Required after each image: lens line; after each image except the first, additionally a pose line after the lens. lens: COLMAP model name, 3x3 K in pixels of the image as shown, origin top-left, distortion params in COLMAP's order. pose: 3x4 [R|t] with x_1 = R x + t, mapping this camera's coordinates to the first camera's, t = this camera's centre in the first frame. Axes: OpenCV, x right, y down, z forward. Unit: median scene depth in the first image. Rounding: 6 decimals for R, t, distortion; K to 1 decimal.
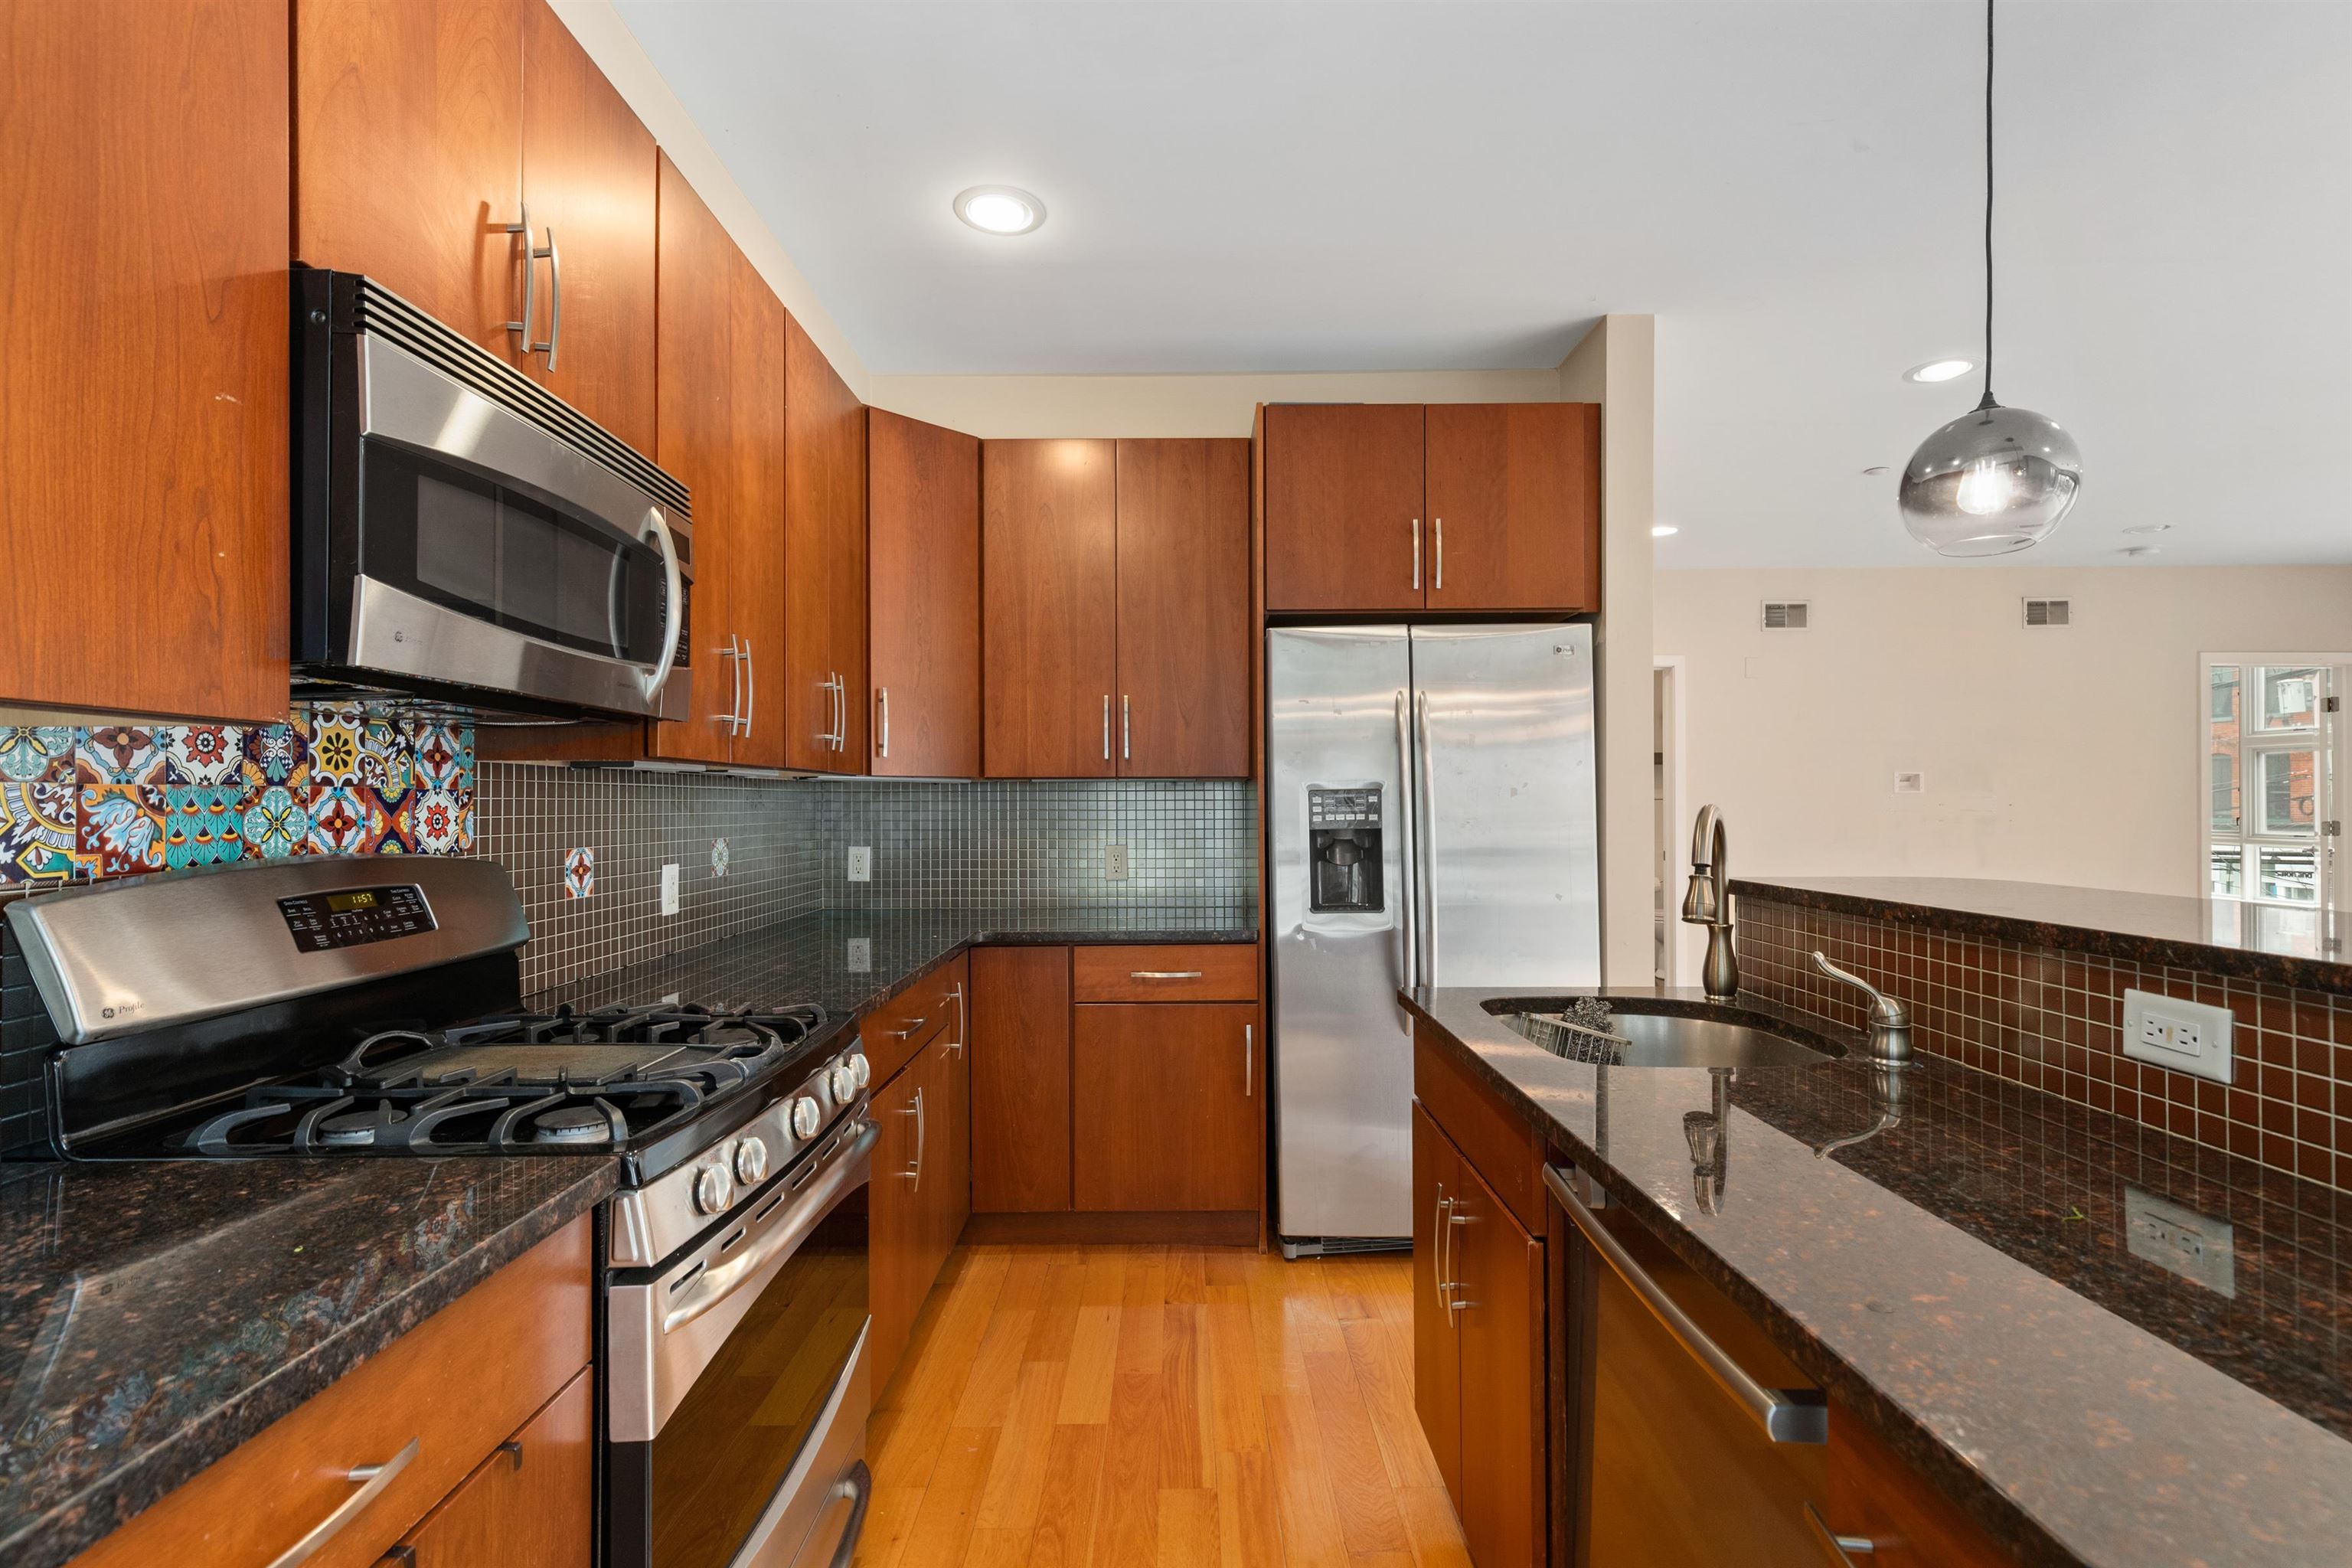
lens RADIAL K [[1069.7, 0, 1182.9], [0, 1069.7, 793.8], [0, 0, 1]] dist [0.000256, -0.000588]
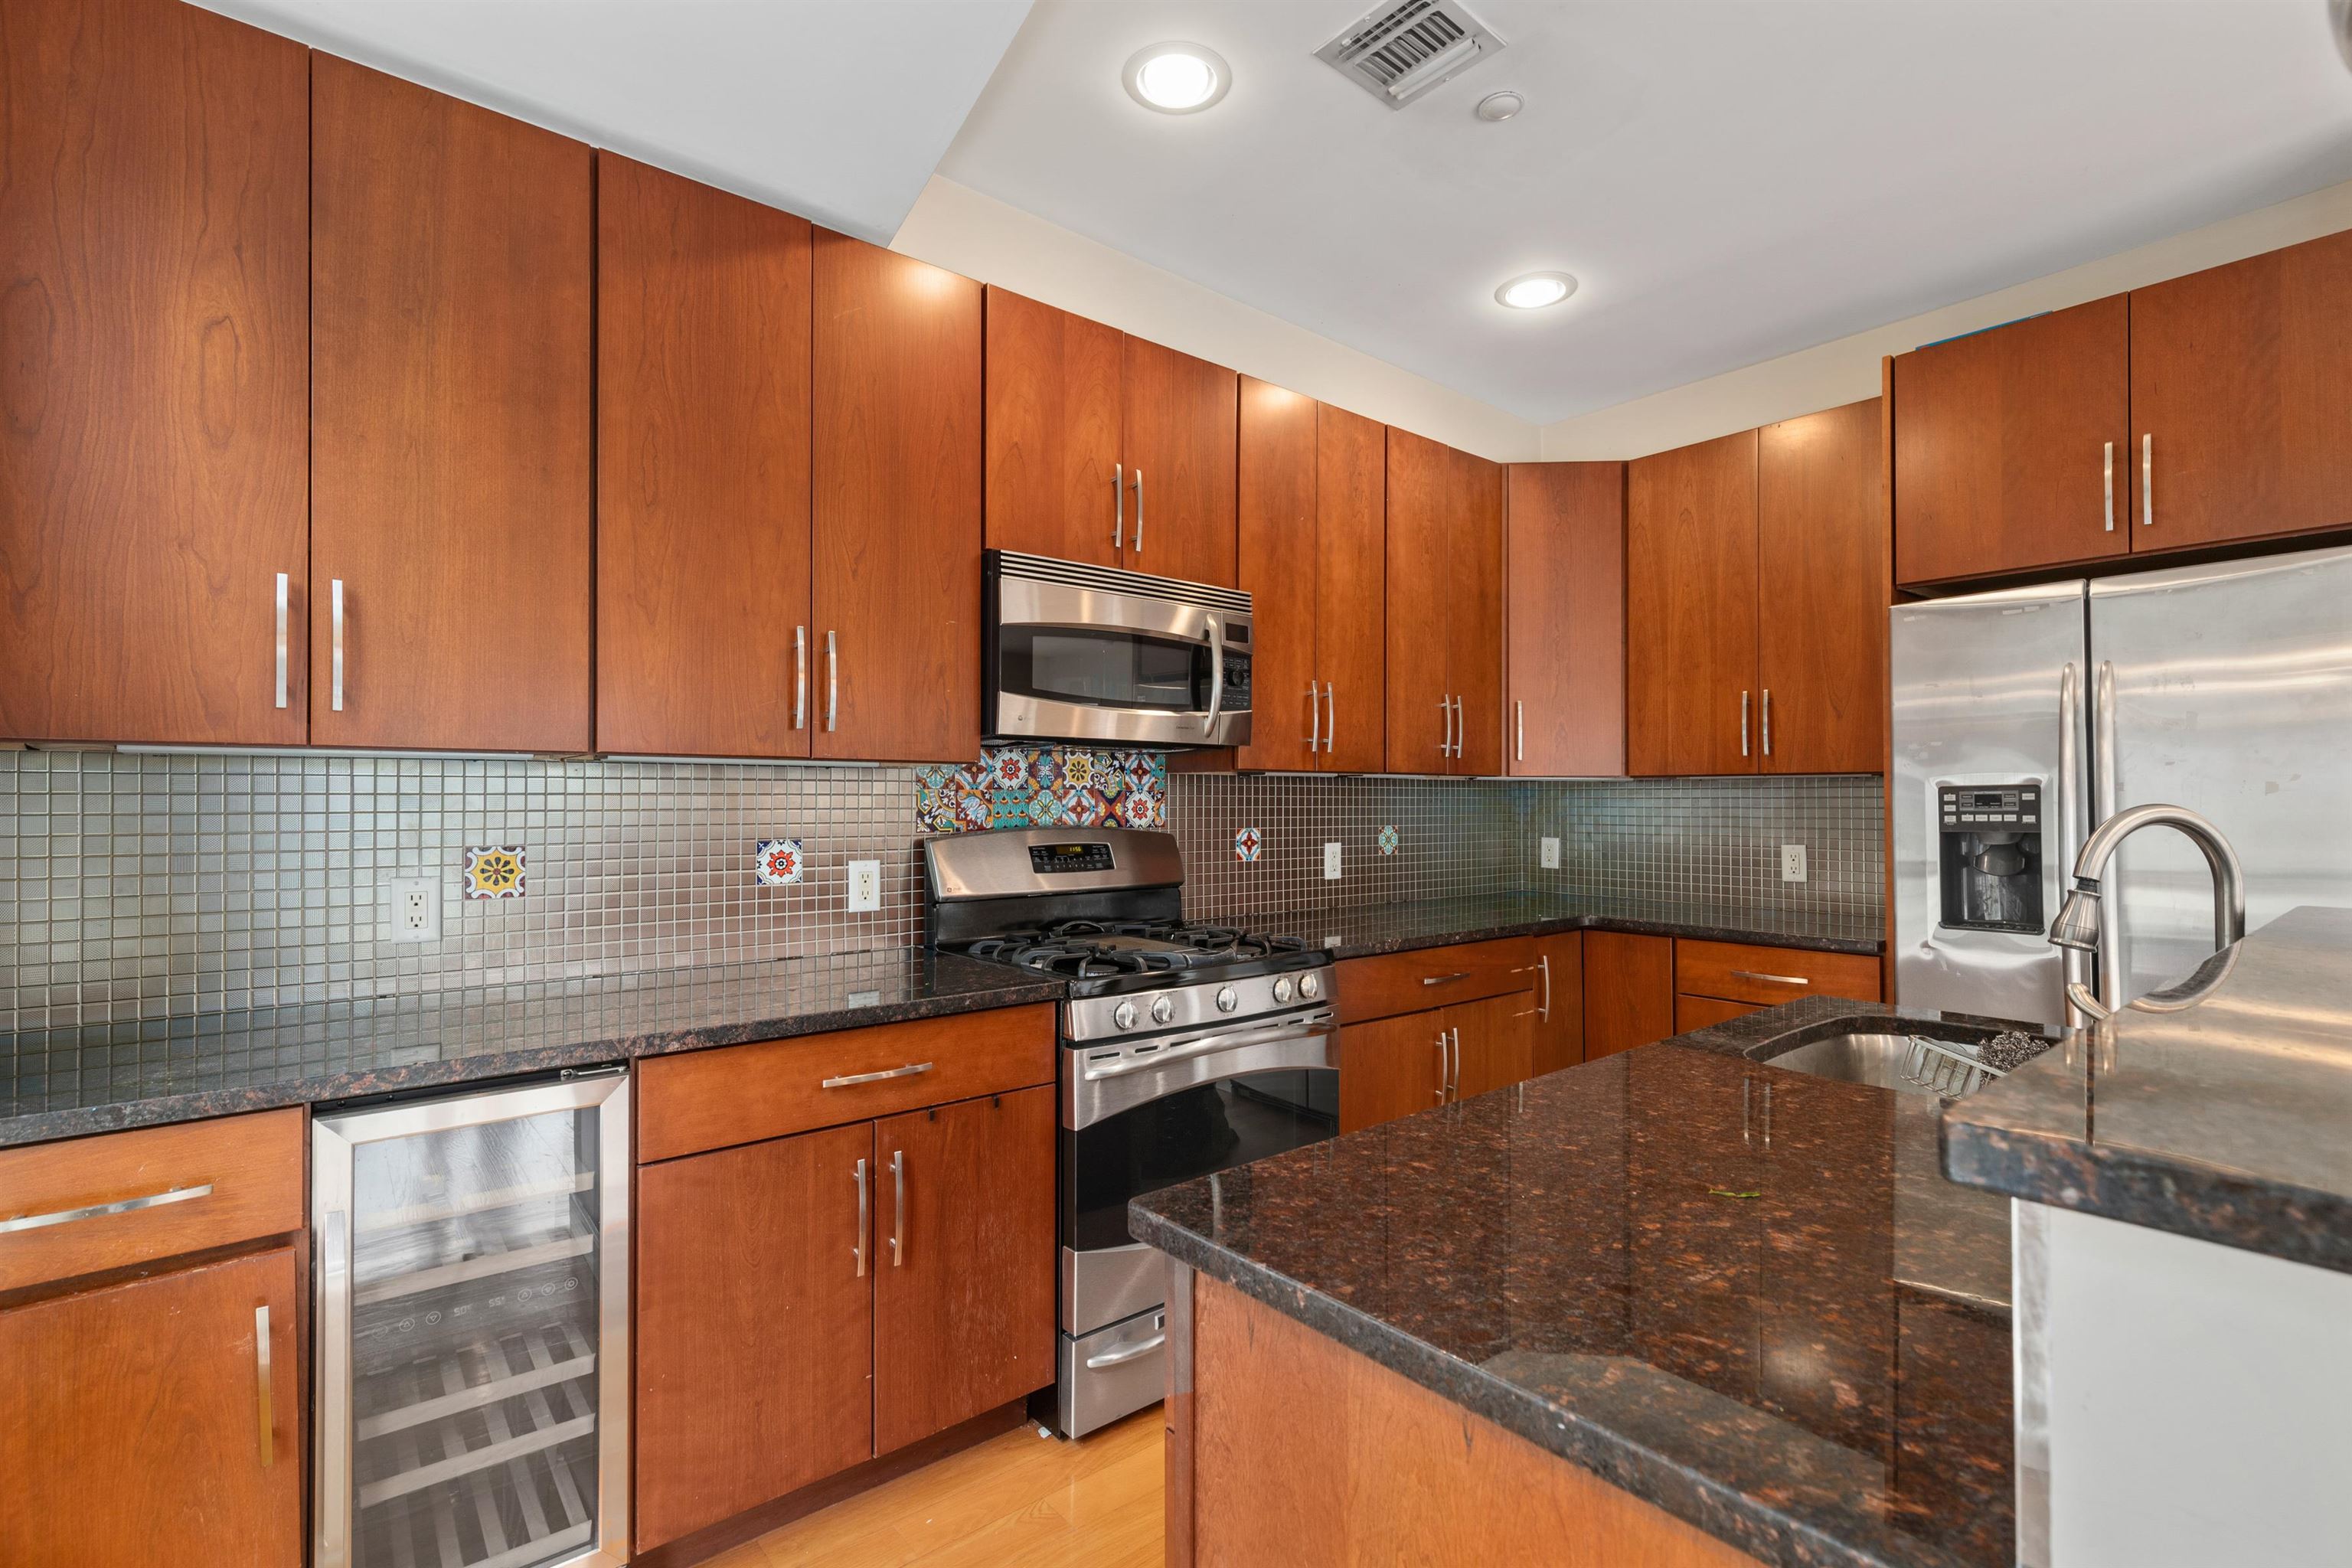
lens RADIAL K [[1049.4, 0, 1176.0], [0, 1049.4, 784.0], [0, 0, 1]] dist [0.001149, -0.000167]
pose [[0.640947, -0.007289, -0.767551, 0.506825], [0.003408, 0.999972, -0.006650, -0.002663], [0.767578, 0.001646, 0.640954, -0.034601]]
